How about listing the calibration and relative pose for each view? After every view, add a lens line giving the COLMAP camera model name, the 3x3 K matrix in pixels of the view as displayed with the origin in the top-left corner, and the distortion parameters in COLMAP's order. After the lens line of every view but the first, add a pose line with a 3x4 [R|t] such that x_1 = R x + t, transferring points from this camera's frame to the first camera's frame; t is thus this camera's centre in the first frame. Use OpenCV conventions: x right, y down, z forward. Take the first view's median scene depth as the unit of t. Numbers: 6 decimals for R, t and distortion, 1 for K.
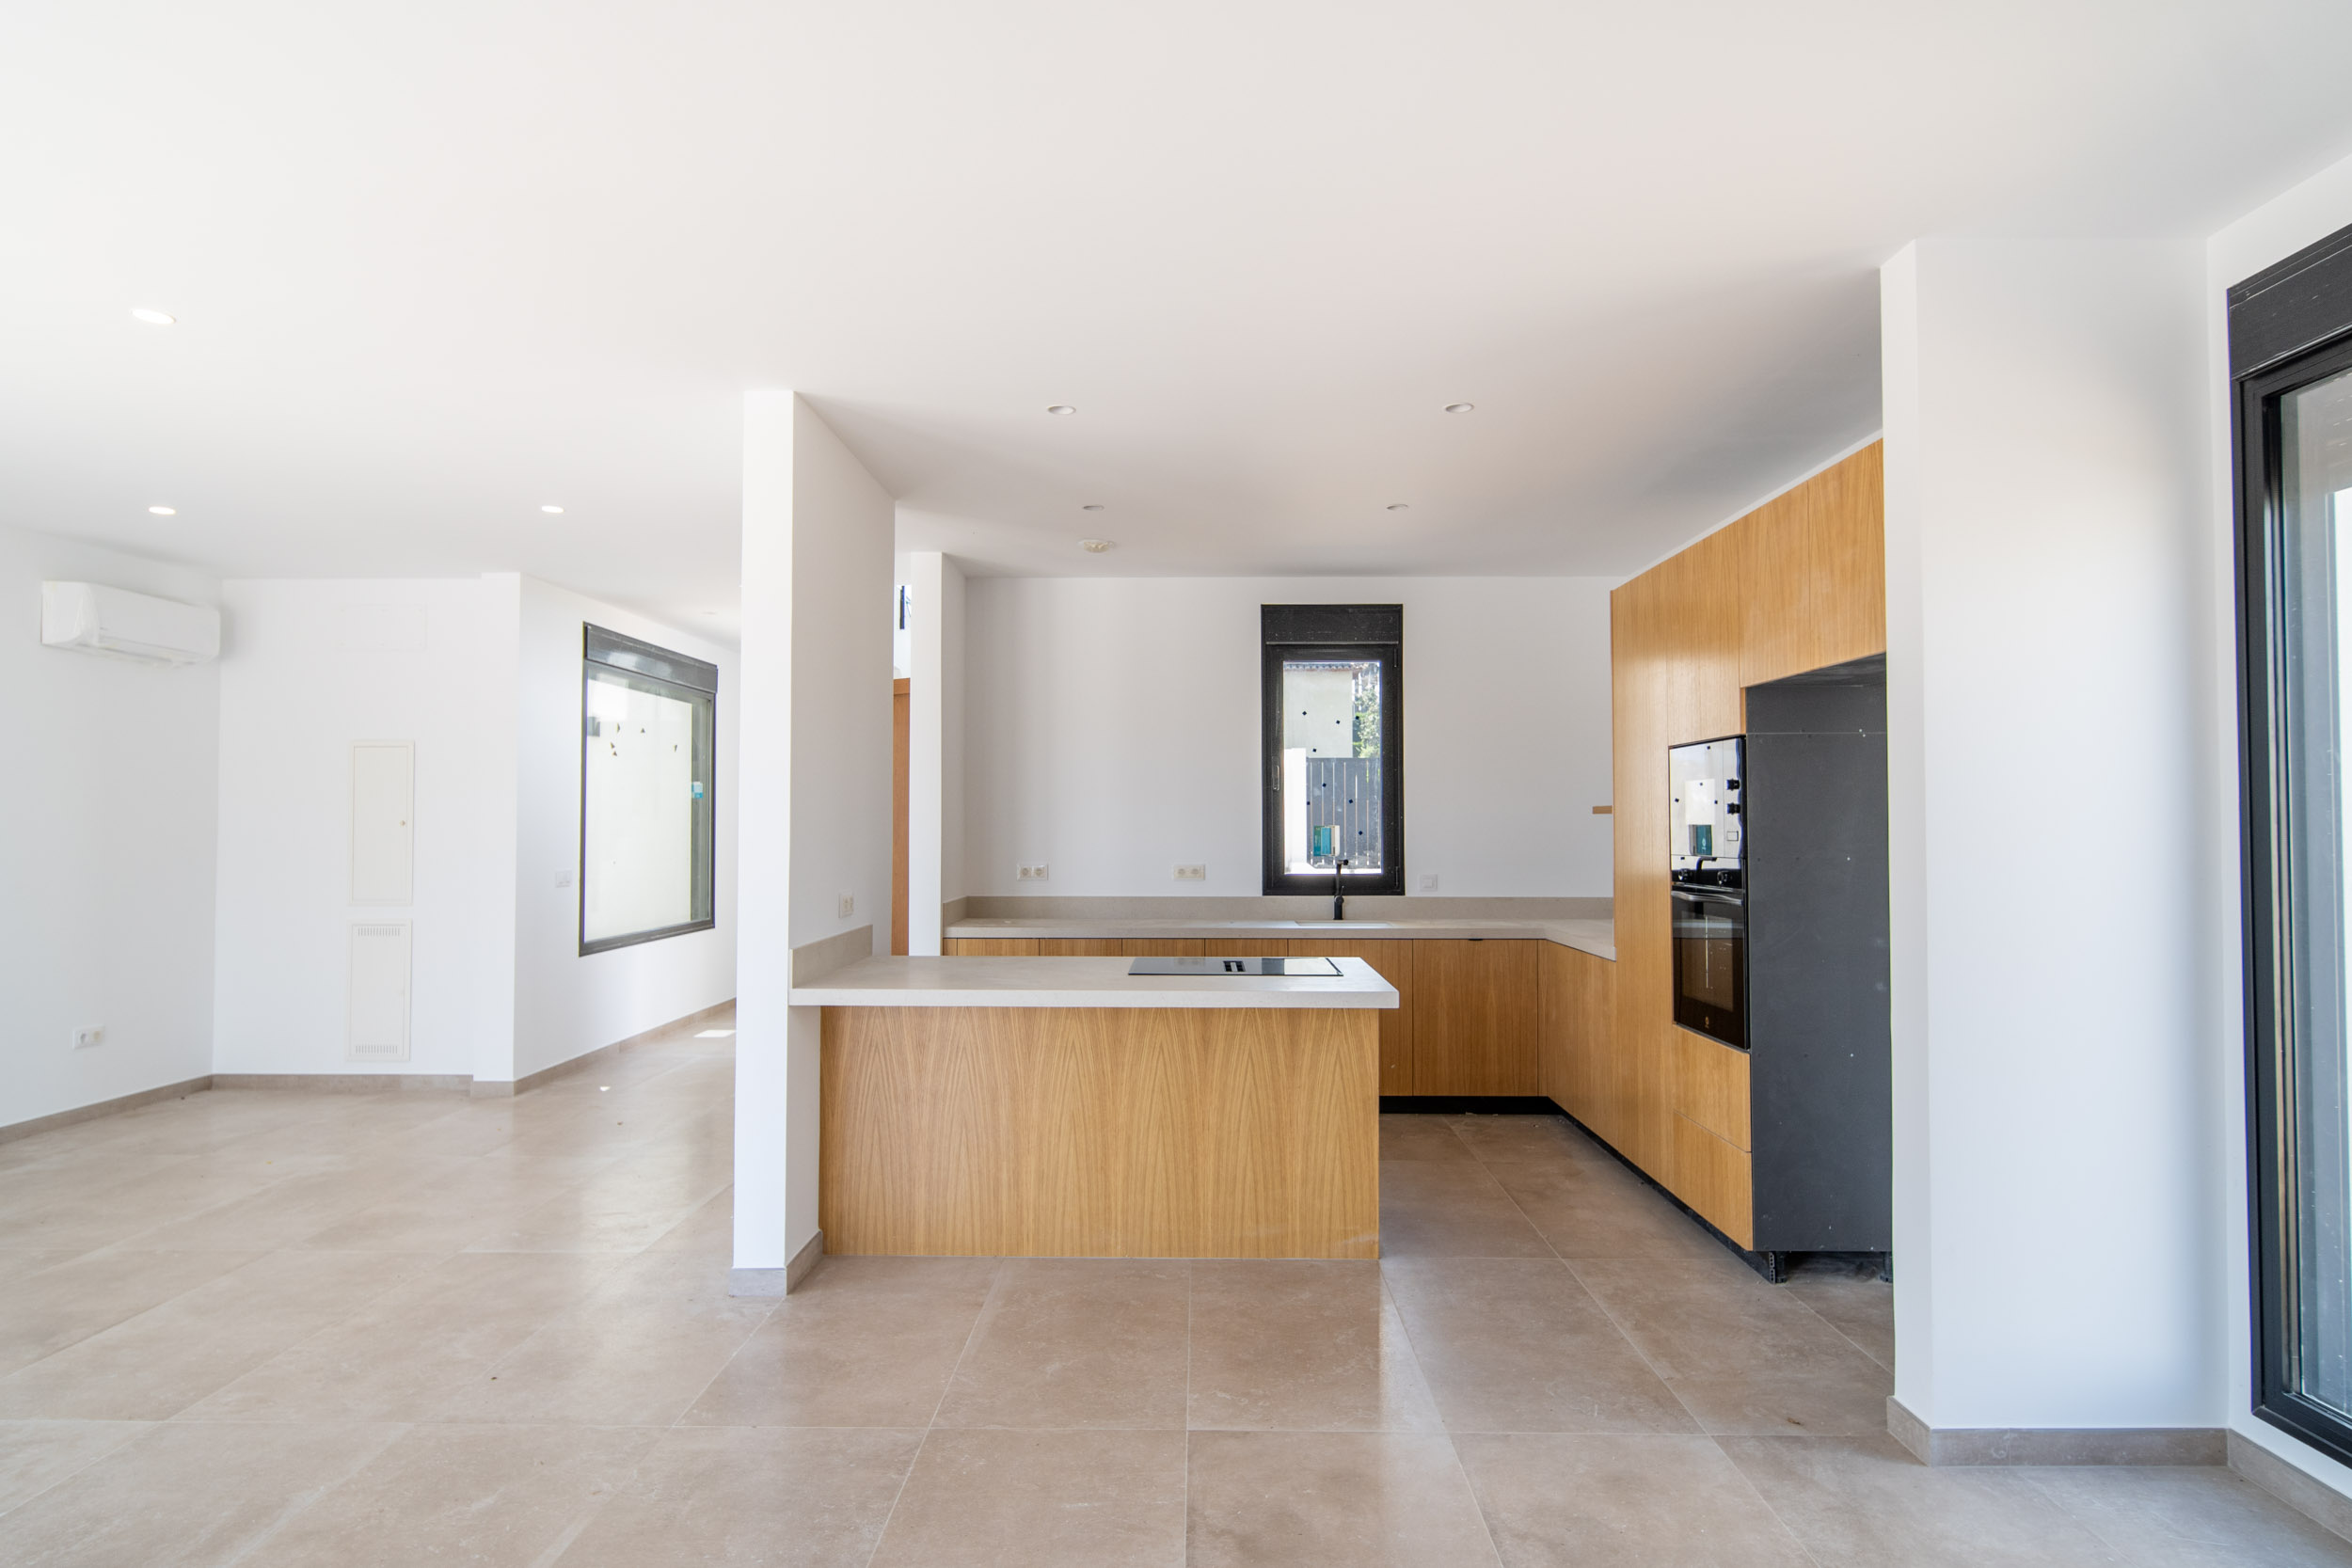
lens RADIAL K [[1294.5, 0, 1176.0], [0, 1294.5, 784.0], [0, 0, 1]] dist [-0.003967, -0.000541]
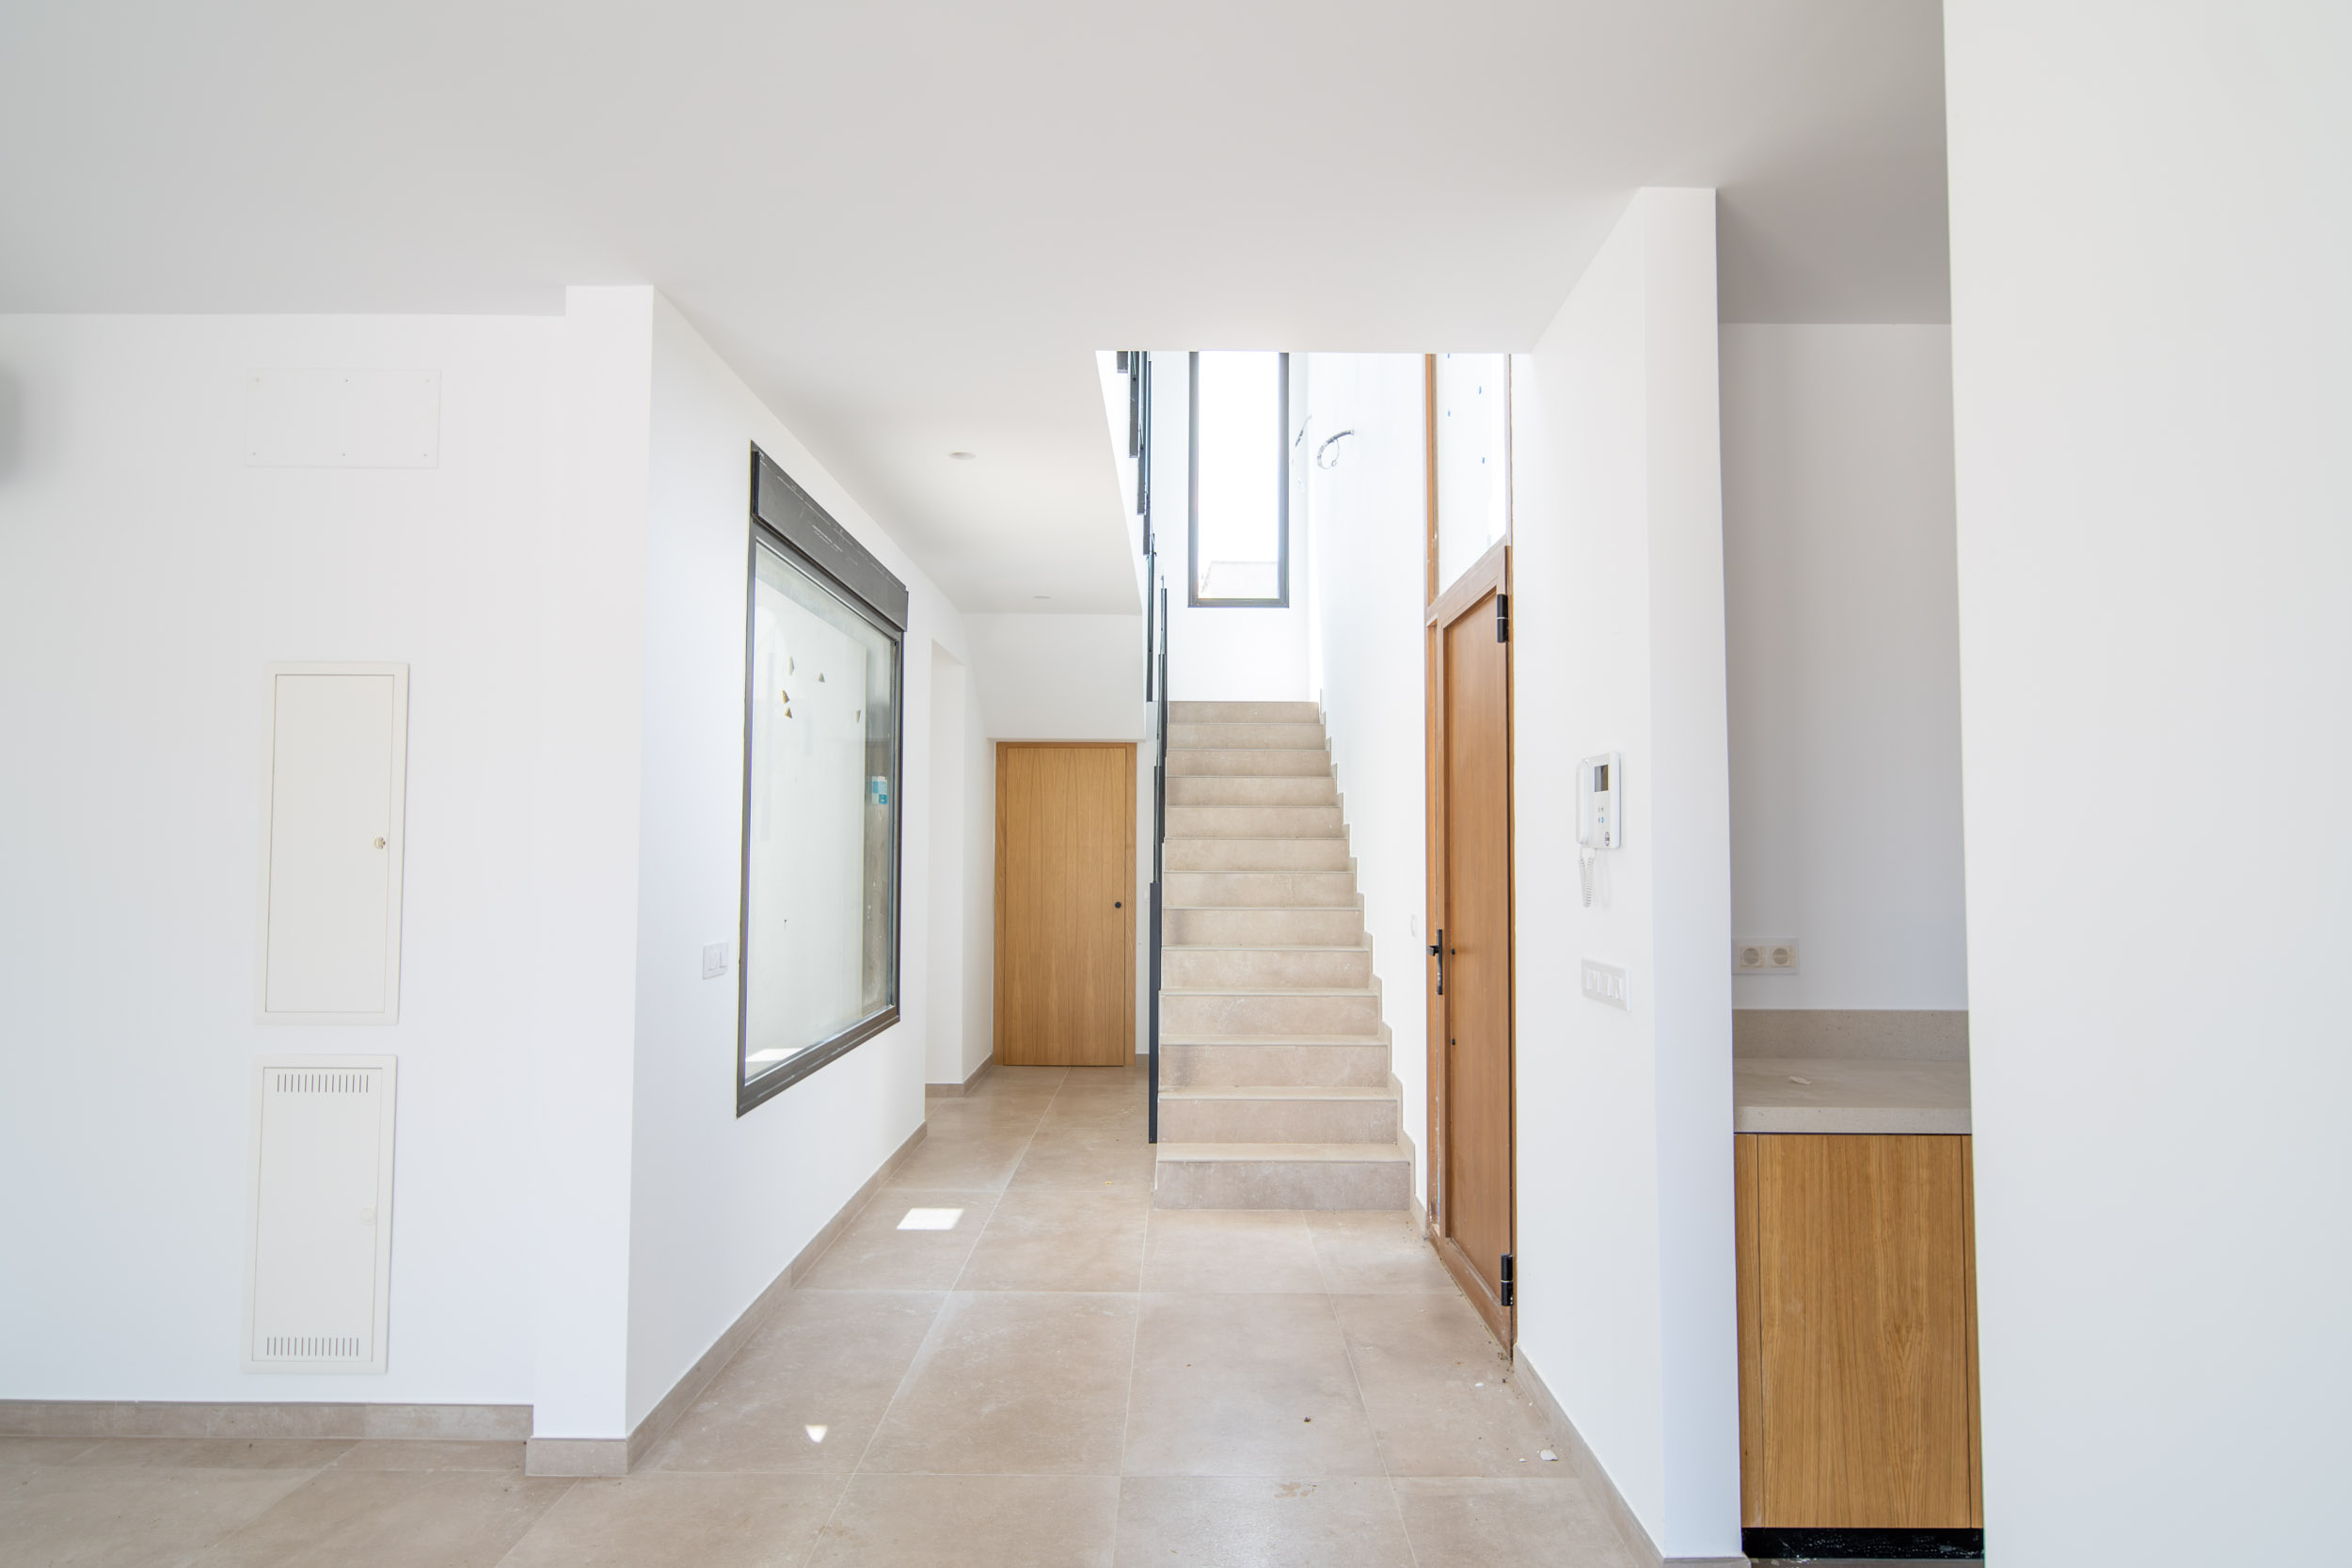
lens RADIAL K [[1294.5, 0, 1176.0], [0, 1294.5, 784.0], [0, 0, 1]] dist [-0.003967, -0.000541]
pose [[0.999950, 0.005071, 0.008570, -0.501245], [-0.004882, 0.999747, -0.021976, 0.028965], [-0.008680, 0.021933, 0.999722, 0.843820]]
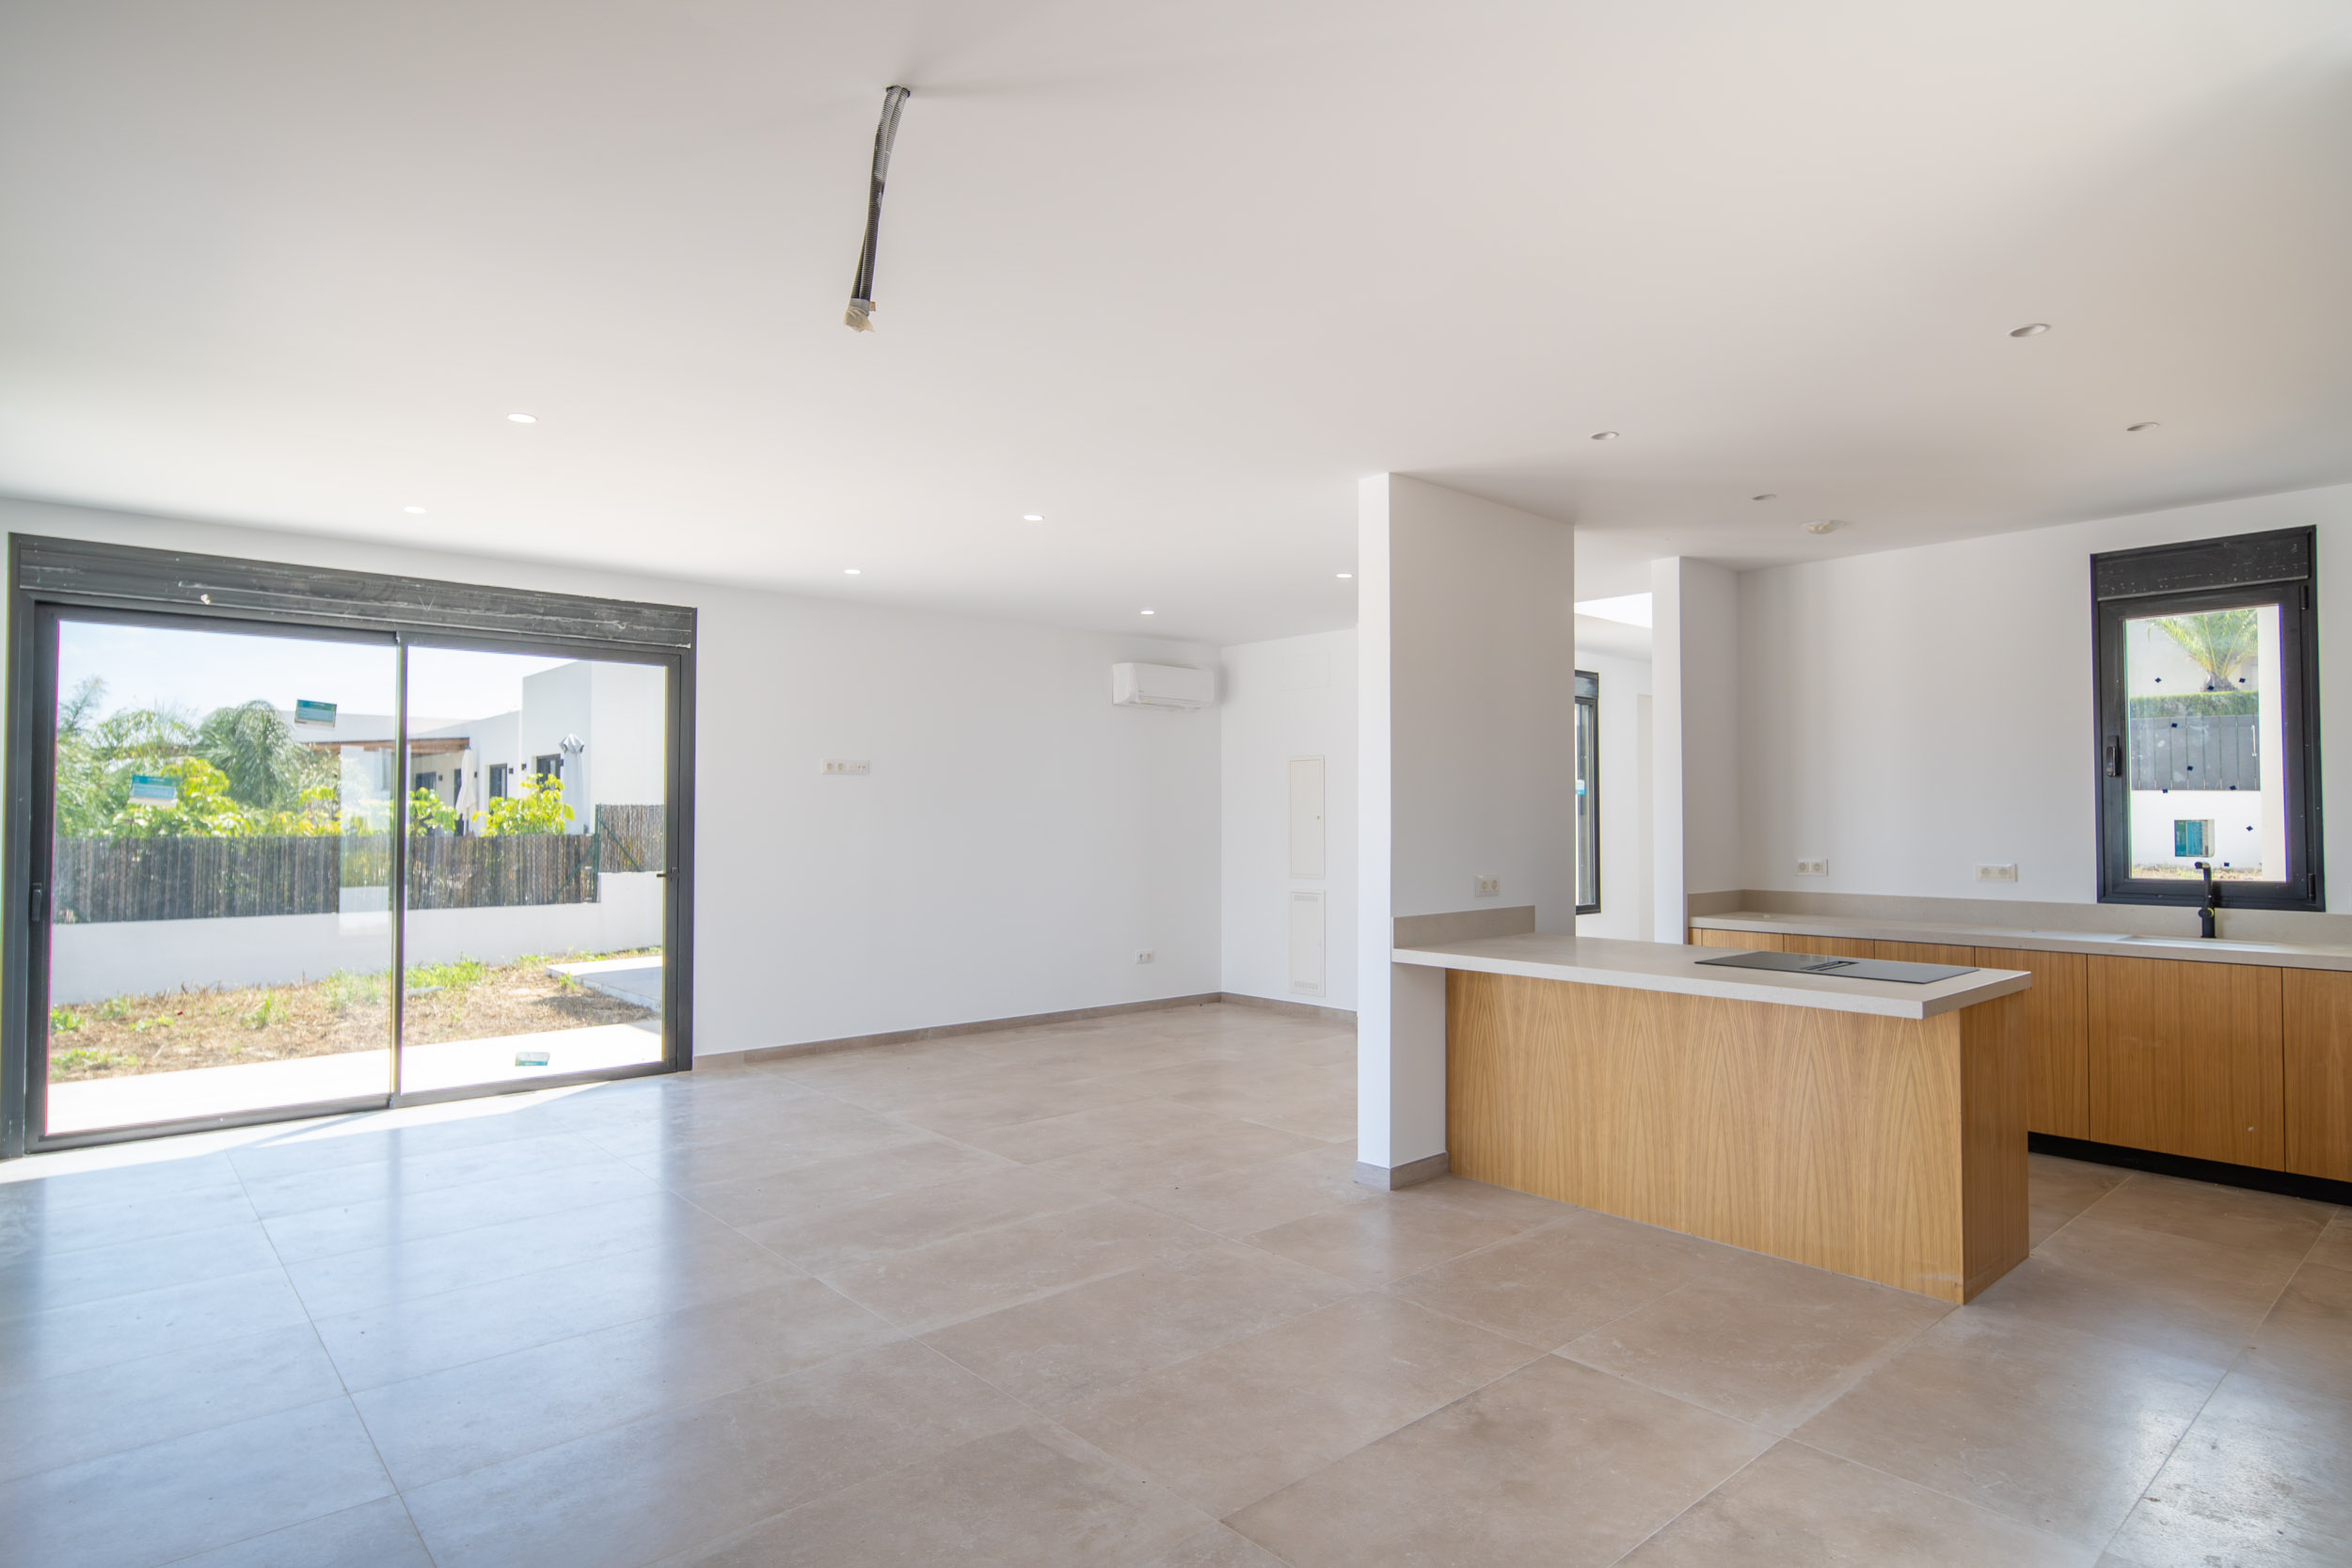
lens RADIAL K [[1294.5, 0, 1176.0], [0, 1294.5, 784.0], [0, 0, 1]] dist [-0.003967, -0.000541]
pose [[0.664751, -0.020359, -0.746788, 0.466814], [0.023602, 0.999702, -0.006244, 0.001221], [0.746692, -0.013475, 0.665033, 0.007336]]
